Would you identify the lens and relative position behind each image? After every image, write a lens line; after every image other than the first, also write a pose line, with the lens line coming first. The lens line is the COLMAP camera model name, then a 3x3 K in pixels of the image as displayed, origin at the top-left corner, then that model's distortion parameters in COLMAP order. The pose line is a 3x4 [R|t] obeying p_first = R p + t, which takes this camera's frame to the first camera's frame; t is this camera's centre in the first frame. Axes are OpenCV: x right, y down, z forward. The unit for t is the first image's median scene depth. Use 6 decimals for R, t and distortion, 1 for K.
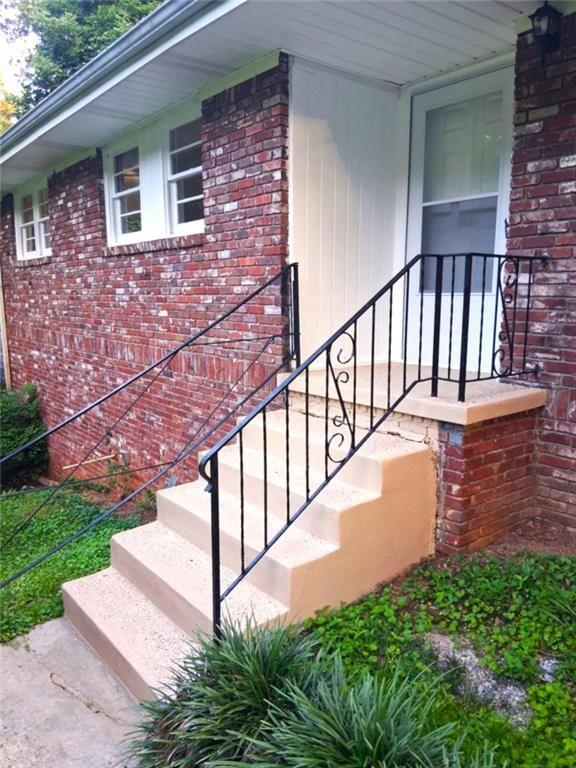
lens RADIAL K [[584.2, 0, 288.3], [0, 584.2, 383.0], [0, 0, 1]] dist [0.081789, -0.132332]
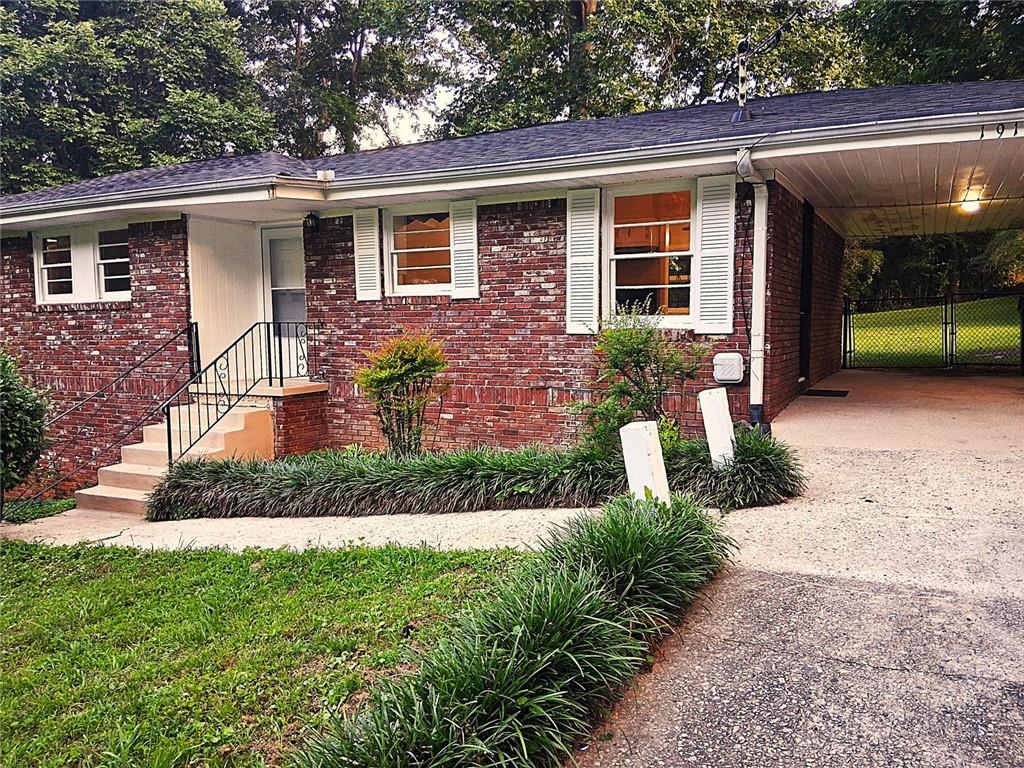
lens RADIAL K [[778.9, 0, 529.3], [0, 778.9, 395.8], [0, 0, 1]] dist [0.081789, -0.132332]
pose [[0.911763, -0.042684, 0.408493, -0.047732], [0.070028, 0.996178, -0.052211, 0.204319], [-0.404703, 0.076210, 0.911267, -1.494506]]
